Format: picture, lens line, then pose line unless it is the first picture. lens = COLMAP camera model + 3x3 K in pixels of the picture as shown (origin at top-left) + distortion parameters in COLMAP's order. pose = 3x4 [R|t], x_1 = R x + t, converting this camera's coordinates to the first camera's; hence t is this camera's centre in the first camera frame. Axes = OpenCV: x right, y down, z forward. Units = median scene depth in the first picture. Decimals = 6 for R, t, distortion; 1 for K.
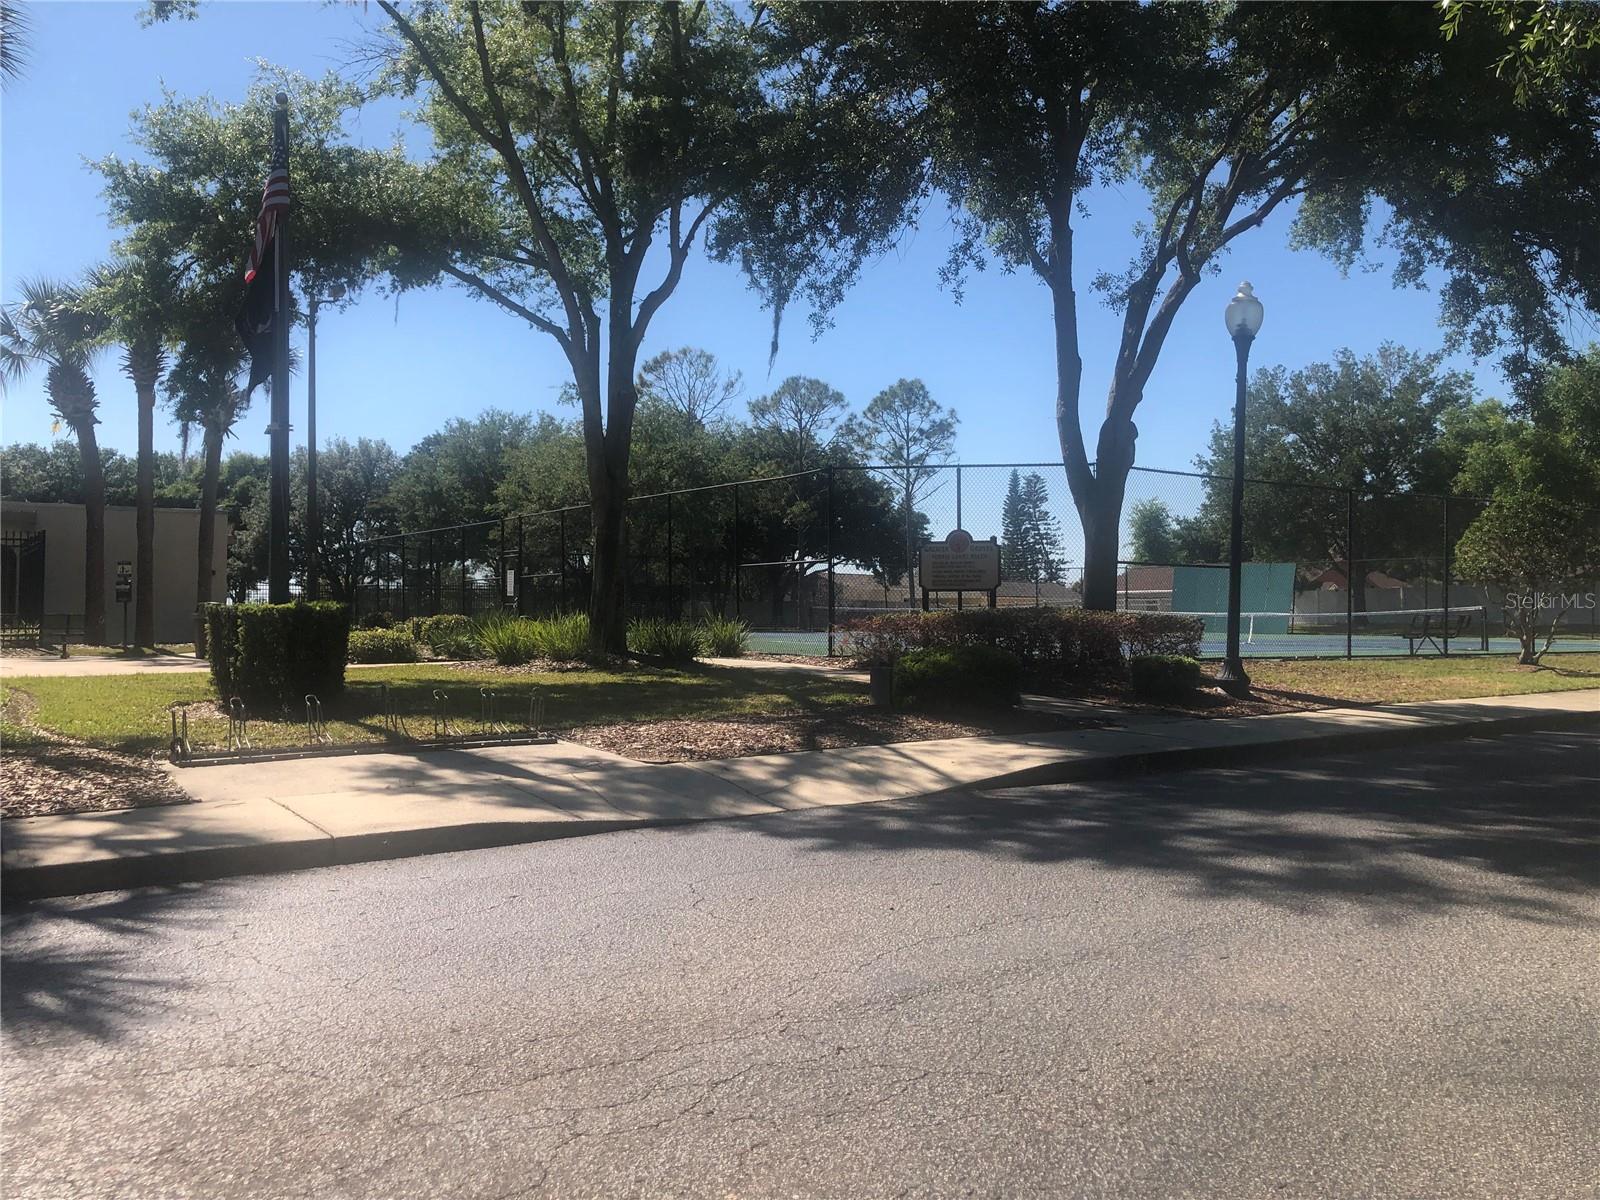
lens RADIAL K [[1304.3, 0, 804.6], [0, 1304.3, 550.3], [0, 0, 1]] dist [0.014929, 0.000591]
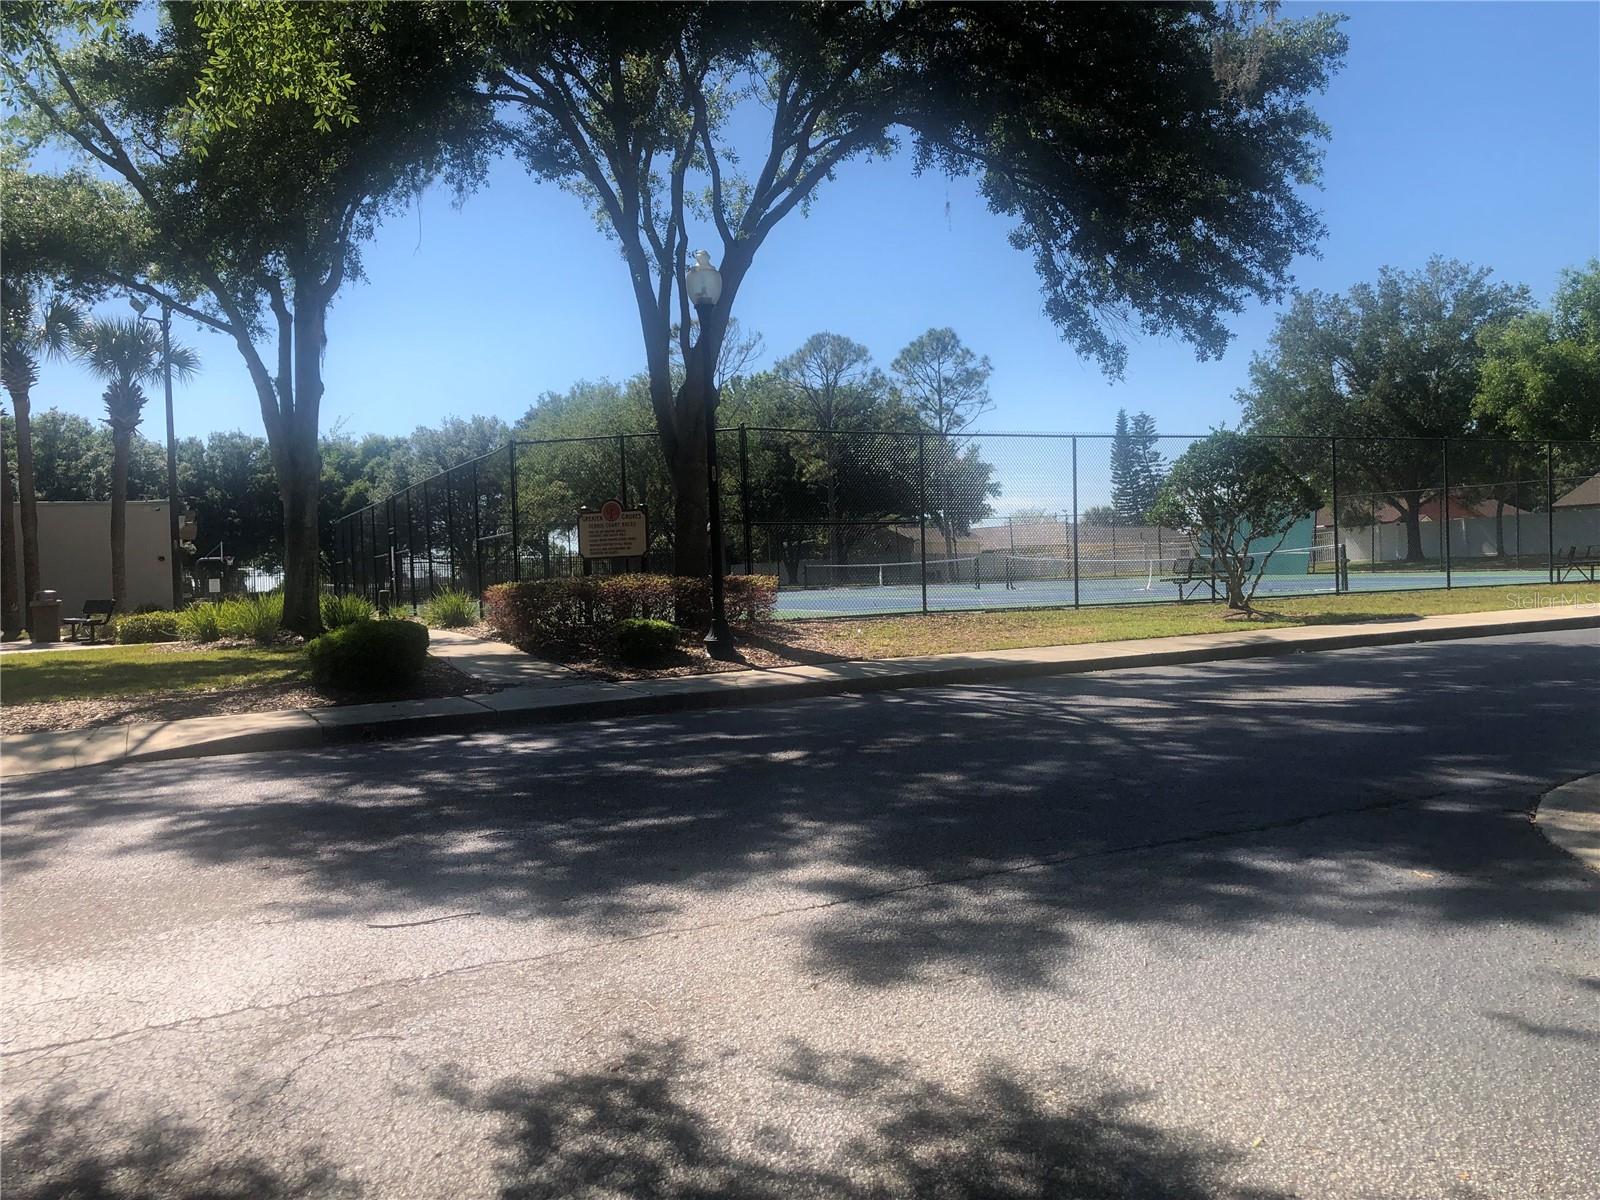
lens RADIAL K [[1305.0, 0, 800.0], [0, 1305.0, 600.0], [0, 0, 1]] dist [0.007487, 0.011092]
pose [[0.987619, -0.034051, -0.153134, 0.120674], [0.045276, 0.996489, 0.070425, -0.000995], [0.150198, -0.076486, 0.985693, -0.003446]]
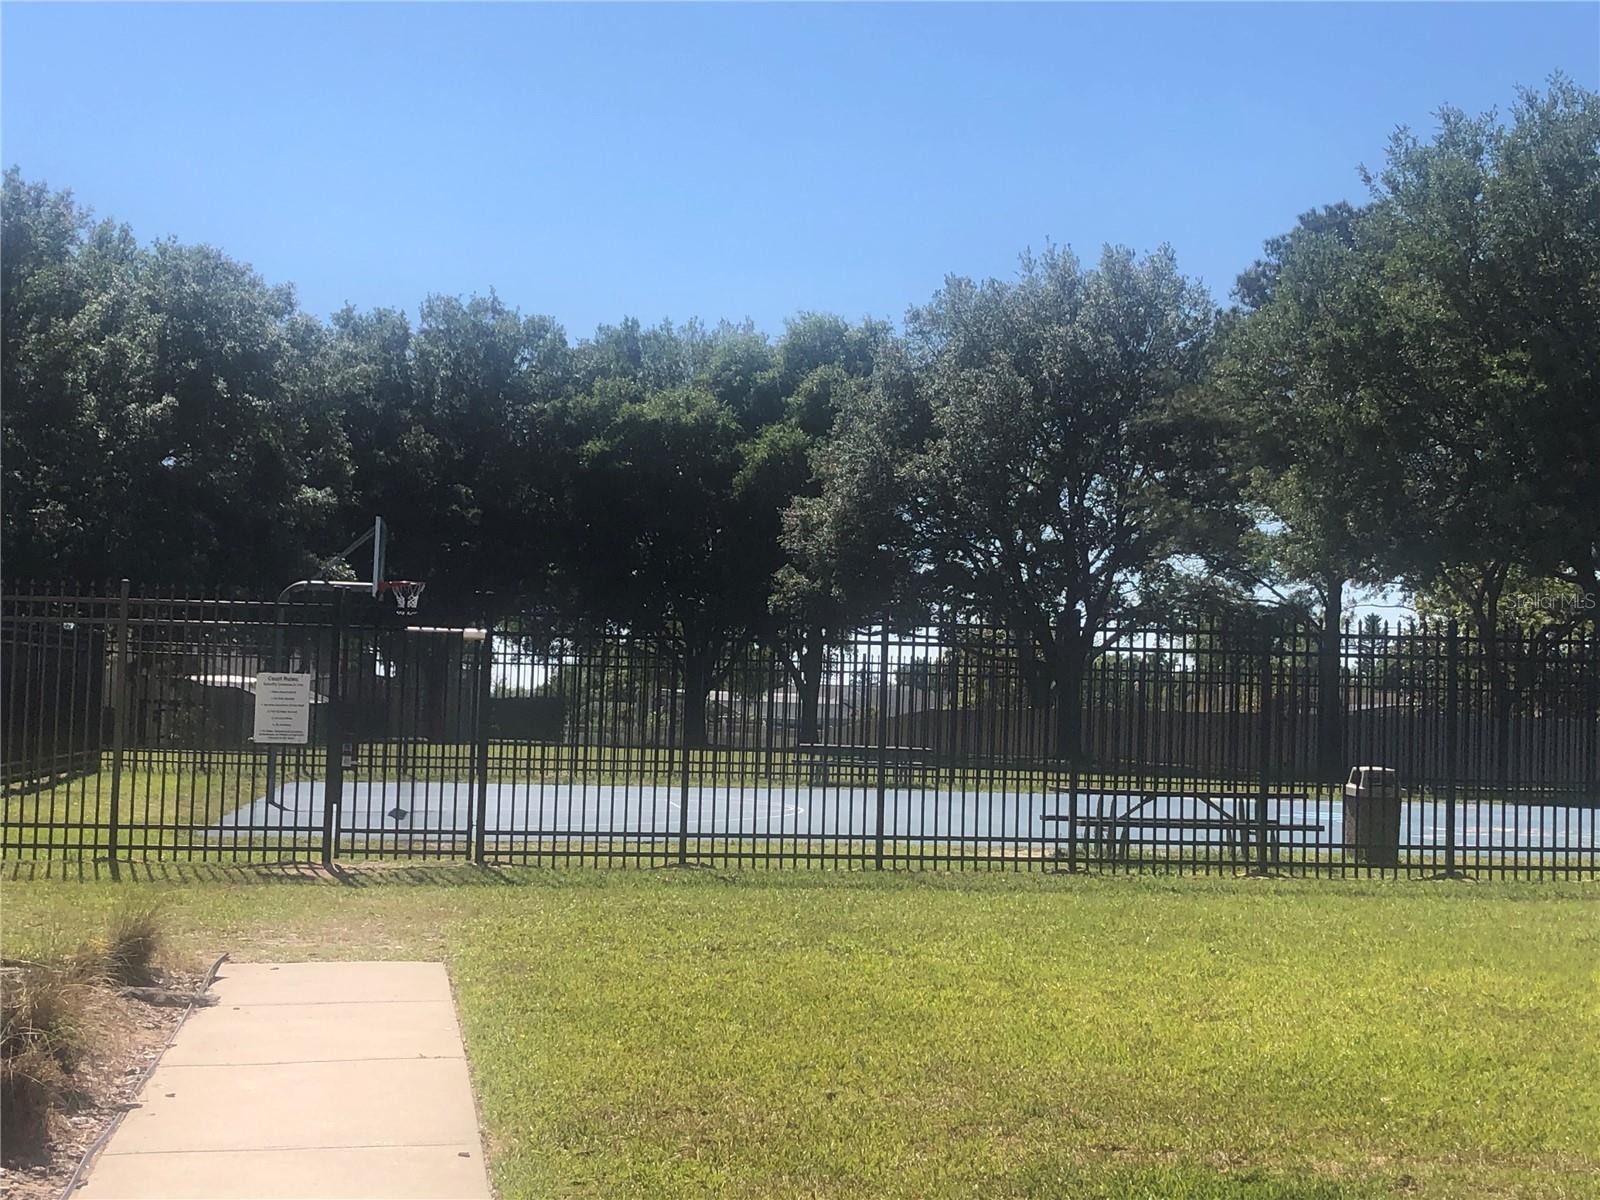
lens RADIAL K [[2363.5, 0, 800.0], [0, 2363.5, 600.0], [0, 0, 1]] dist [0.294423, 0.029067]
pose [[0.911967, 0.011487, -0.410103, -0.228586], [-0.009366, 0.999930, 0.007181, 0.015881], [0.410157, -0.002708, 0.912011, 0.564824]]
